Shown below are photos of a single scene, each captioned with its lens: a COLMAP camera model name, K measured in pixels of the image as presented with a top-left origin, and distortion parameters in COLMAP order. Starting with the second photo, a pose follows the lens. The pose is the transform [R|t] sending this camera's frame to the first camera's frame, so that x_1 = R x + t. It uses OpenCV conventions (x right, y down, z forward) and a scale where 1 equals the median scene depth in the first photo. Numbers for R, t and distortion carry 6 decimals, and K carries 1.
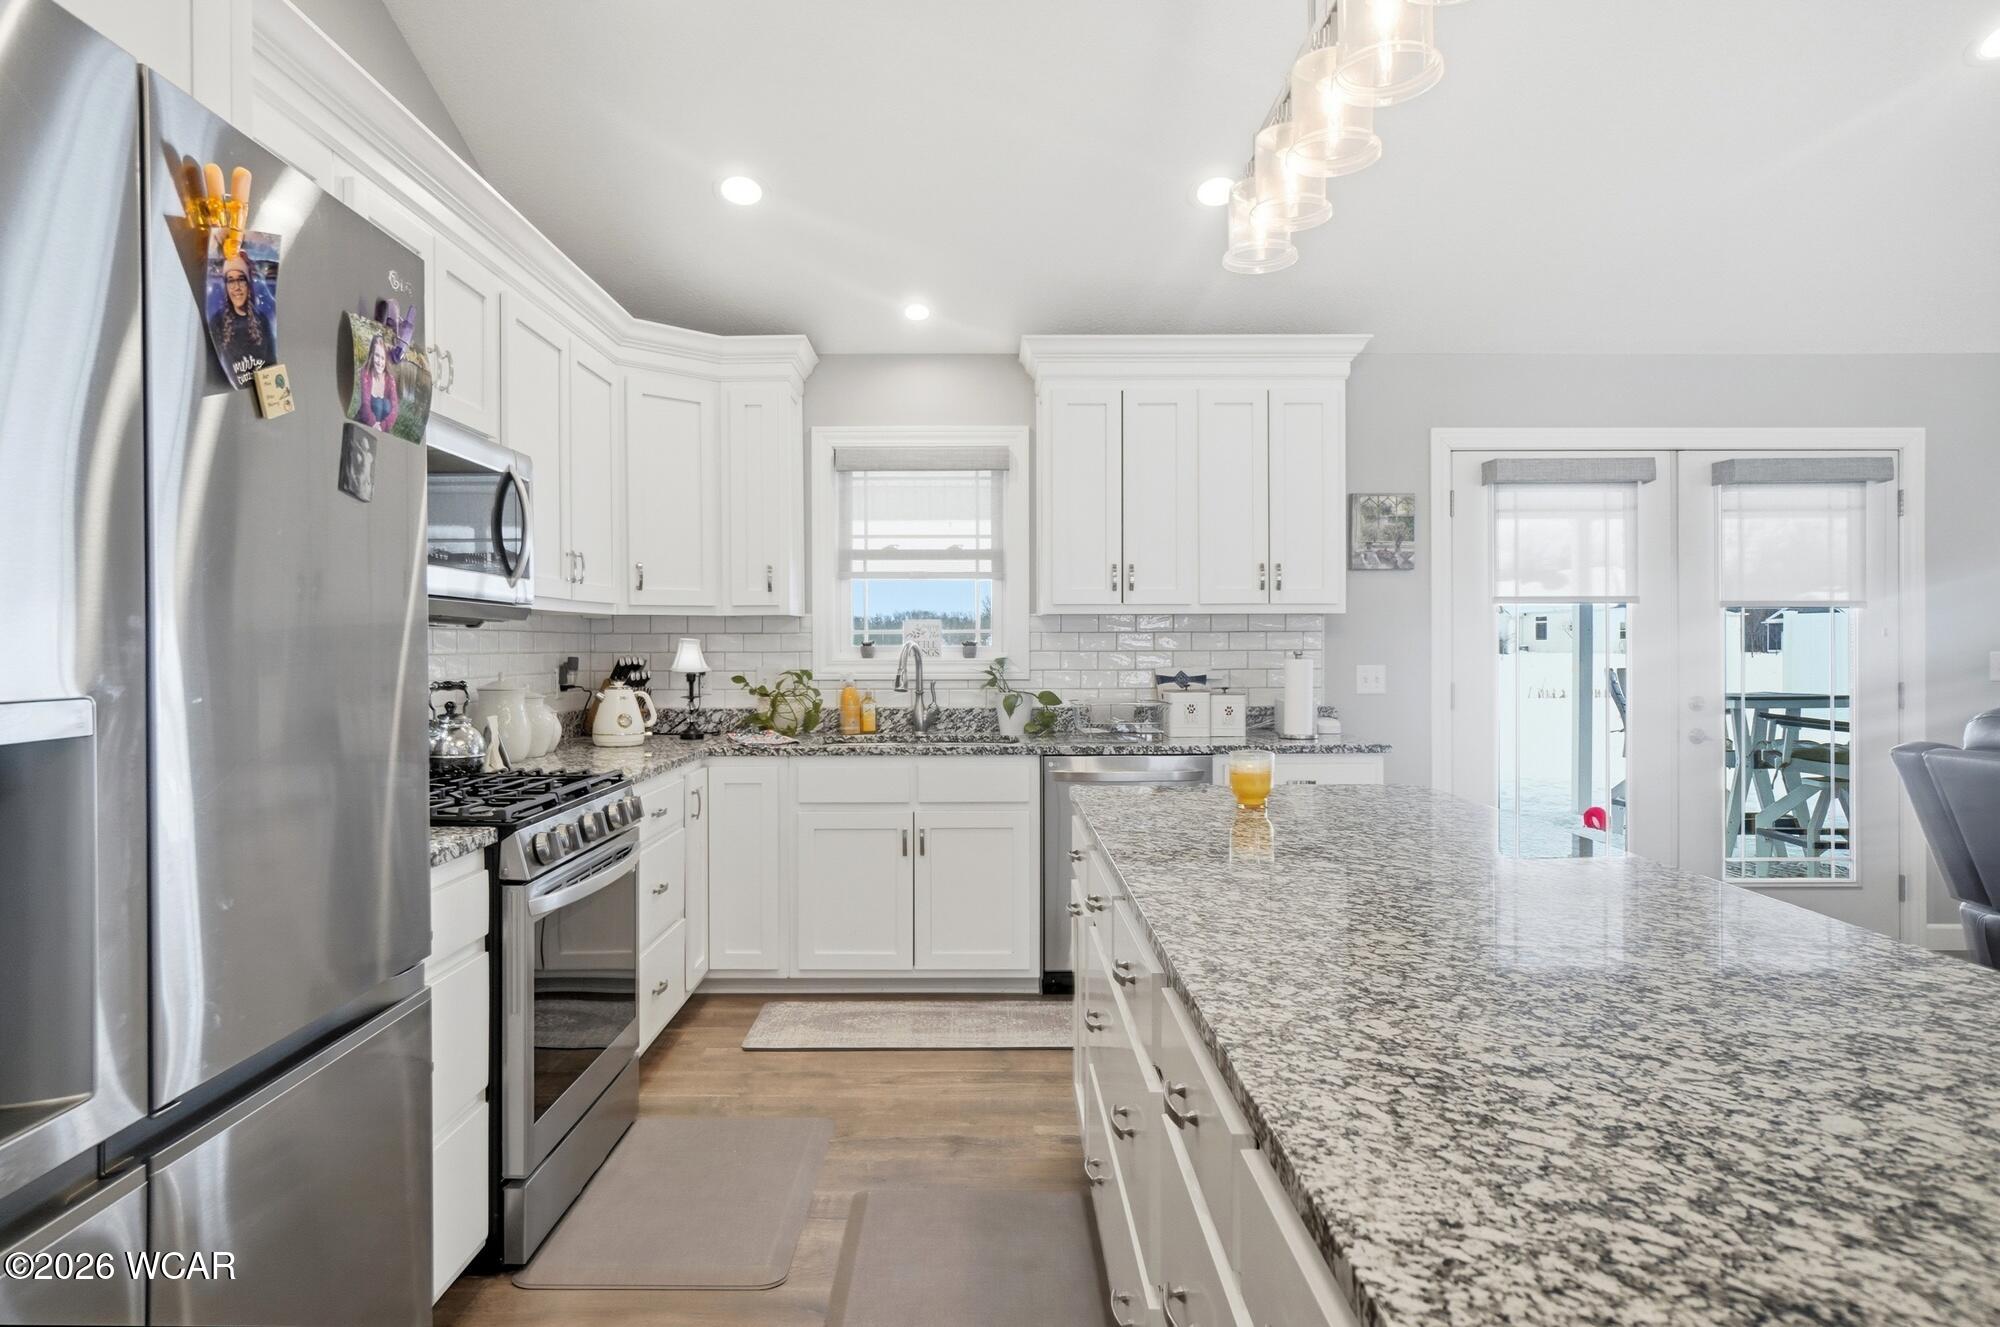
lens RADIAL K [[1157.8, 0, 992.3], [0, 1157.8, 657.4], [0, 0, 1]] dist [-0.004971, 0.000486]
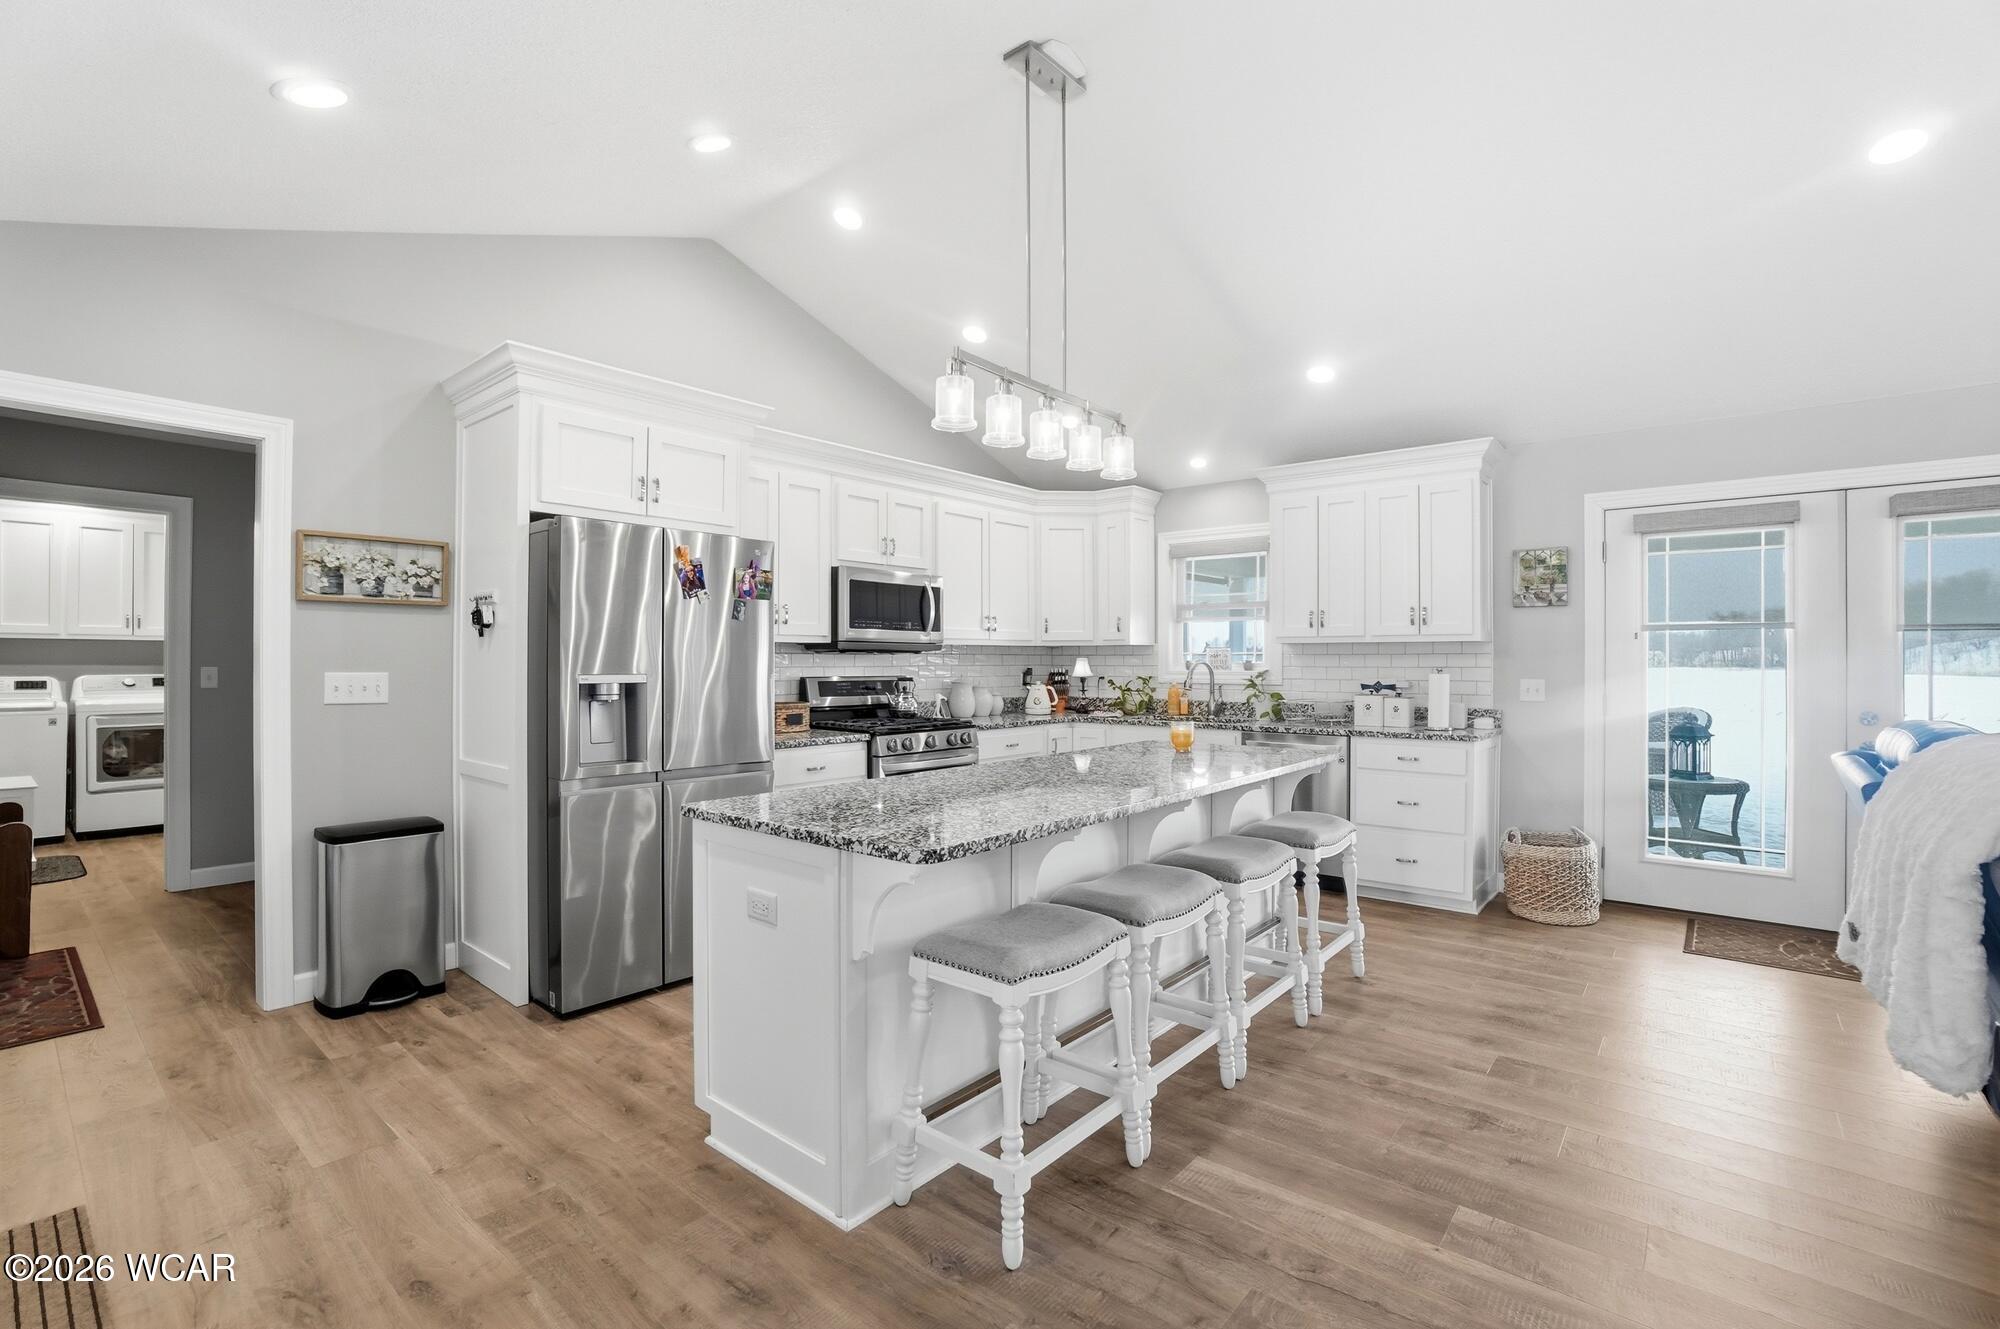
lens RADIAL K [[896.3, 0, 994.9], [0, 896.3, 660.5], [0, 0, 1]] dist [-0.003828, -0.000039]
pose [[0.775309, 0.003256, -0.631574, 0.518215], [-0.010225, 0.999920, -0.007397, -0.001075], [0.631500, 0.012193, 0.775280, -0.179676]]
